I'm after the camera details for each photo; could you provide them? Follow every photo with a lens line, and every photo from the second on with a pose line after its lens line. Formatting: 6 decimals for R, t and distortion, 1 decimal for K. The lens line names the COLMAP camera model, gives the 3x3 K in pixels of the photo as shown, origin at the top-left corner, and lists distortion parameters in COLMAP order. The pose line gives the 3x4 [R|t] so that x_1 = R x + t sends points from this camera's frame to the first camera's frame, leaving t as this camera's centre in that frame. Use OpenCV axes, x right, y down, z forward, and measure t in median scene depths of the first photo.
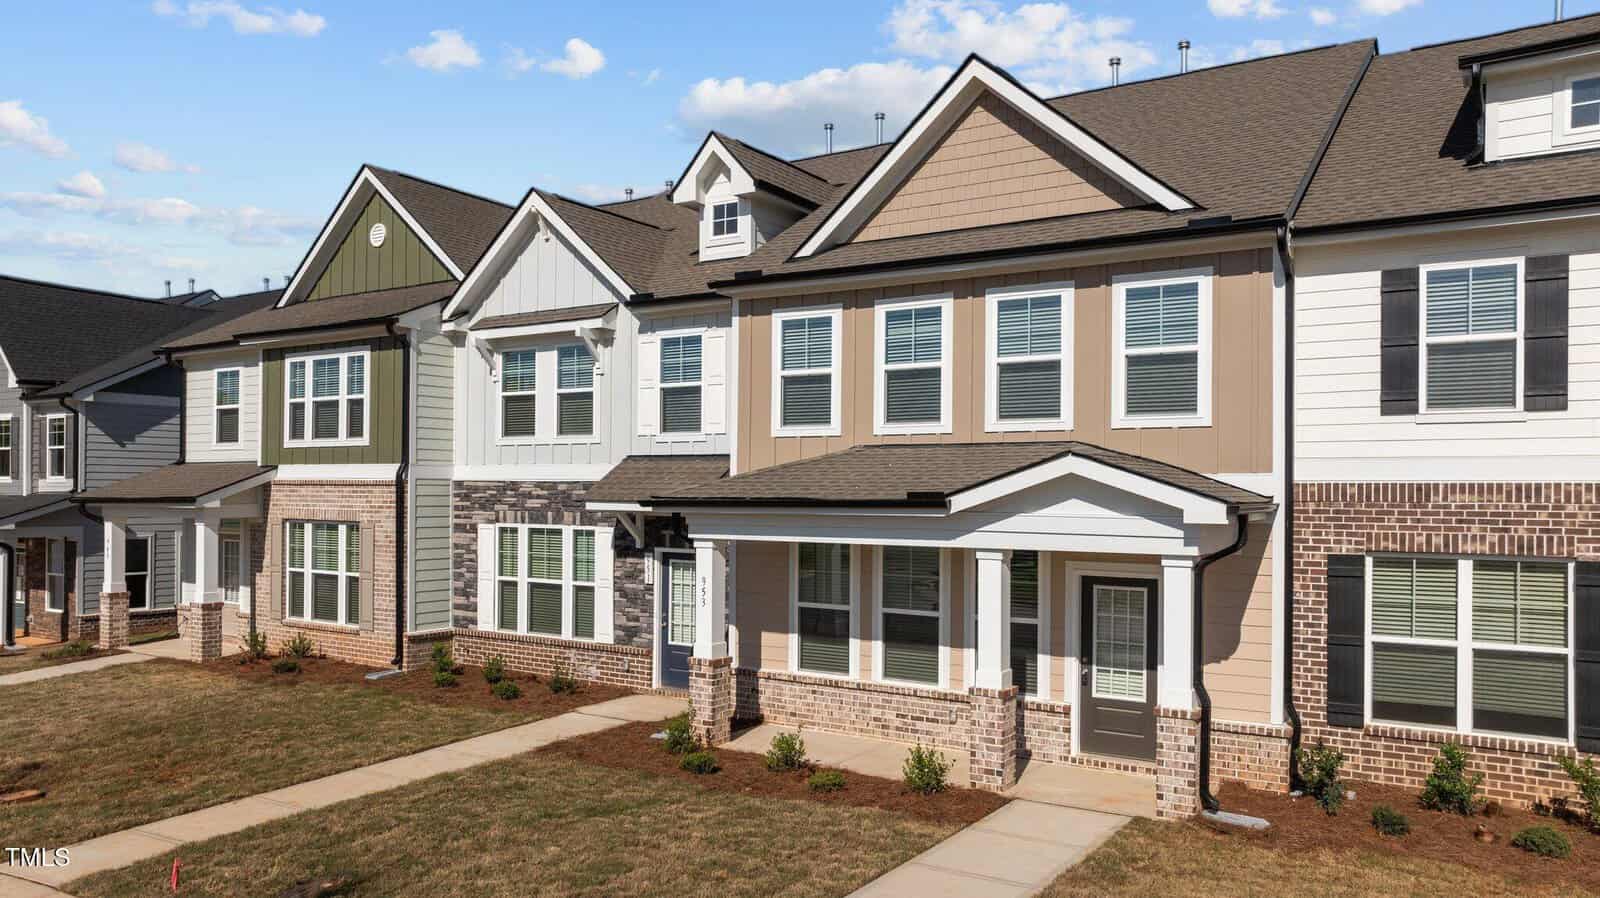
lens RADIAL K [[1313.3, 0, 800.0], [0, 1313.3, 449.0], [0, 0, 1]] dist [-0.044198, 0.041791]
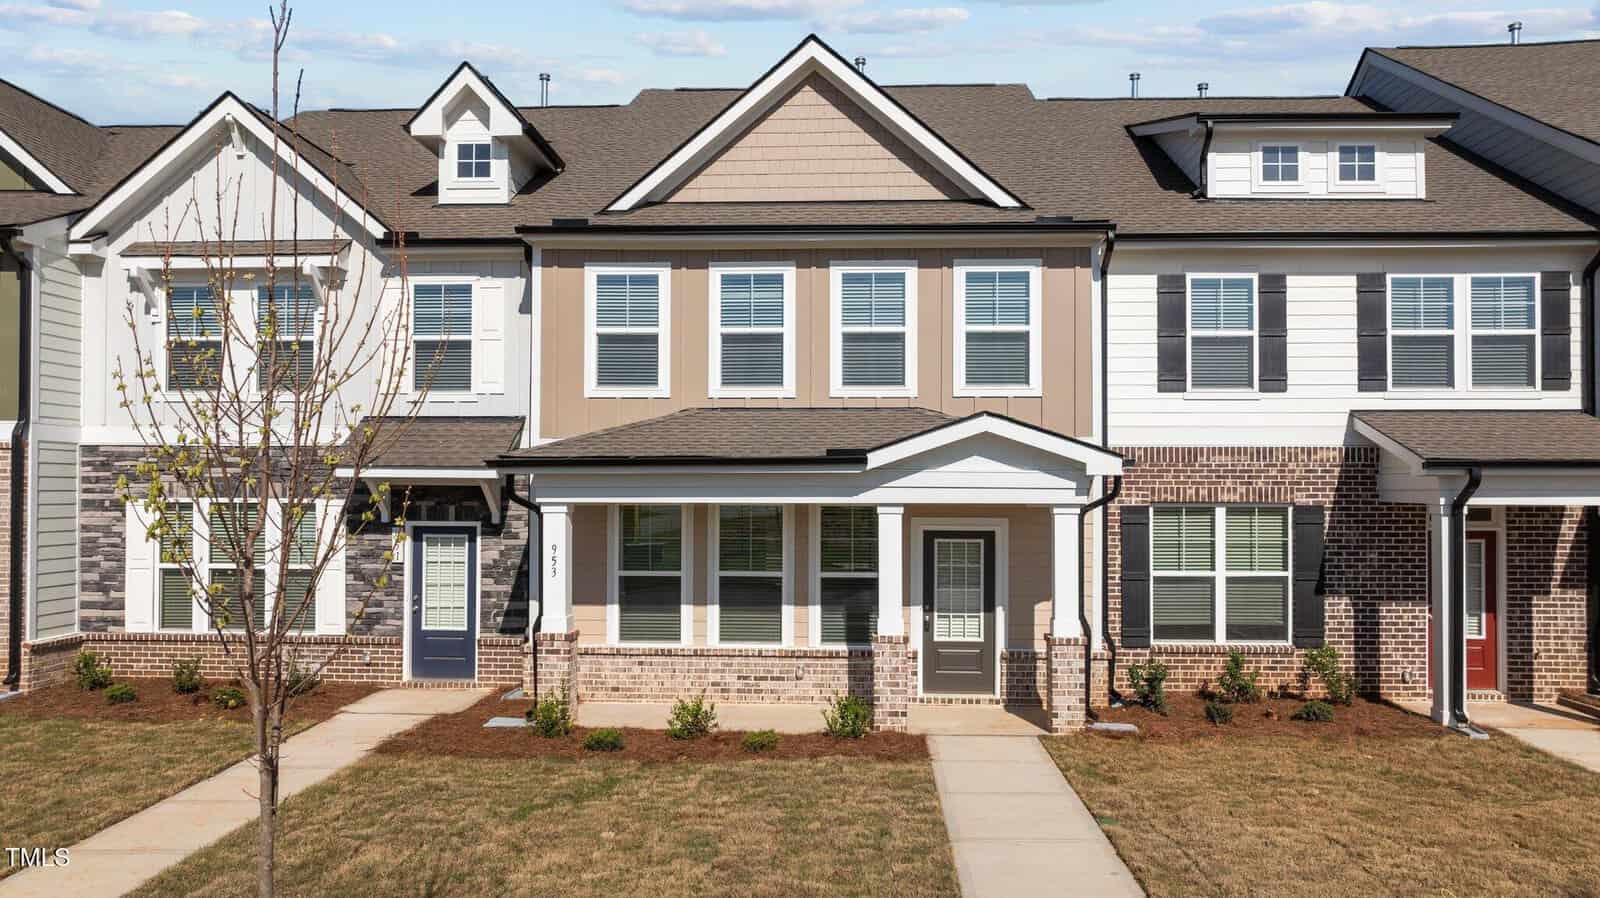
lens RADIAL K [[1313.3, 0, 800.0], [0, 1313.3, 449.0], [0, 0, 1]] dist [-0.044198, 0.041791]
pose [[0.824407, 0.016765, 0.565748, -0.459006], [-0.011790, 0.999853, -0.012447, 0.040676], [-0.565874, 0.003591, 0.824484, 0.147585]]
